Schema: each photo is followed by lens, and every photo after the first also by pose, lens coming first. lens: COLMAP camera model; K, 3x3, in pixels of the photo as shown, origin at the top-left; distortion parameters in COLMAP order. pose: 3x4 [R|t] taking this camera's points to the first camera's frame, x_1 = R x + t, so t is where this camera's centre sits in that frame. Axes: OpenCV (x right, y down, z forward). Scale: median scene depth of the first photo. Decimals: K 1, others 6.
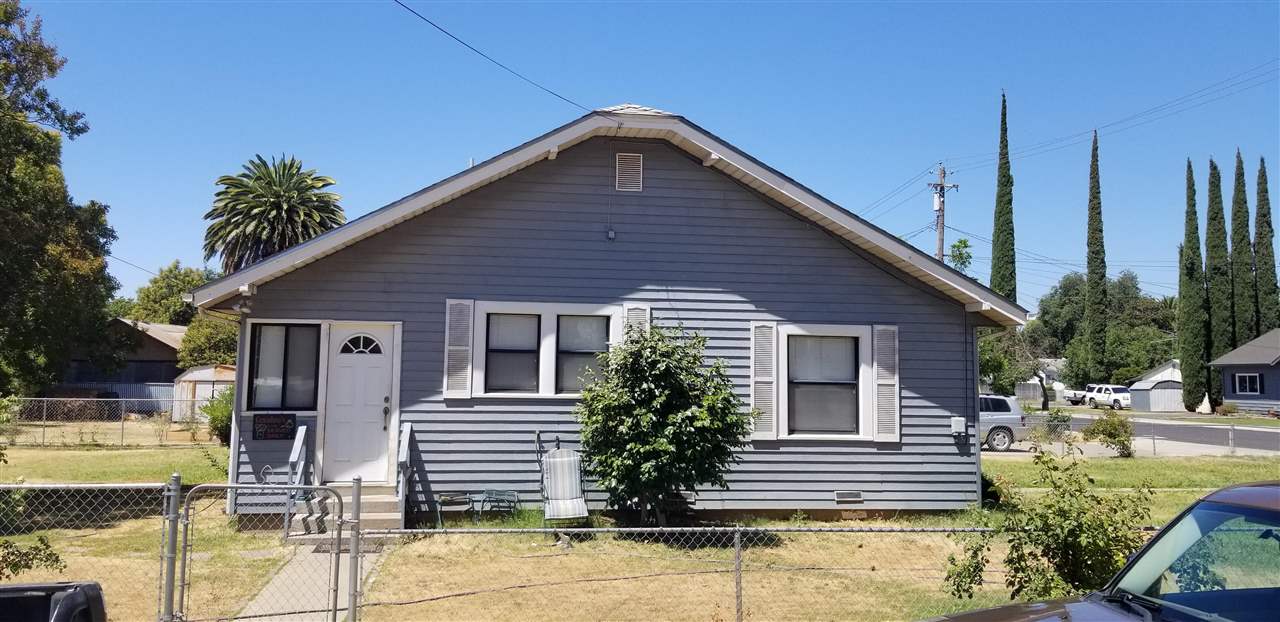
lens RADIAL K [[1022.5, 0, 639.7], [0, 1022.5, 308.2], [0, 0, 1]] dist [0.060030, -0.086697]
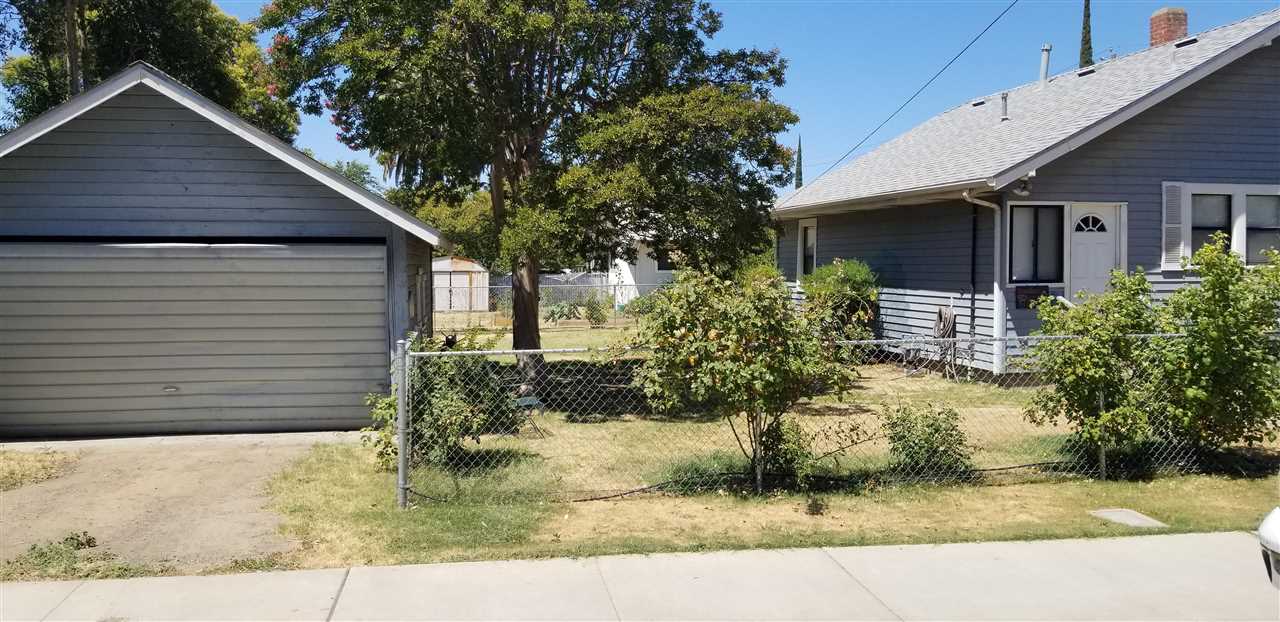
lens RADIAL K [[1022.5, 0, 641.0], [0, 1022.5, 311.7], [0, 0, 1]] dist [0.060030, -0.086697]
pose [[0.999079, -0.015025, 0.040196, -0.804782], [0.010585, 0.994043, 0.108471, 0.003981], [-0.041587, -0.107945, 0.993287, -0.102643]]
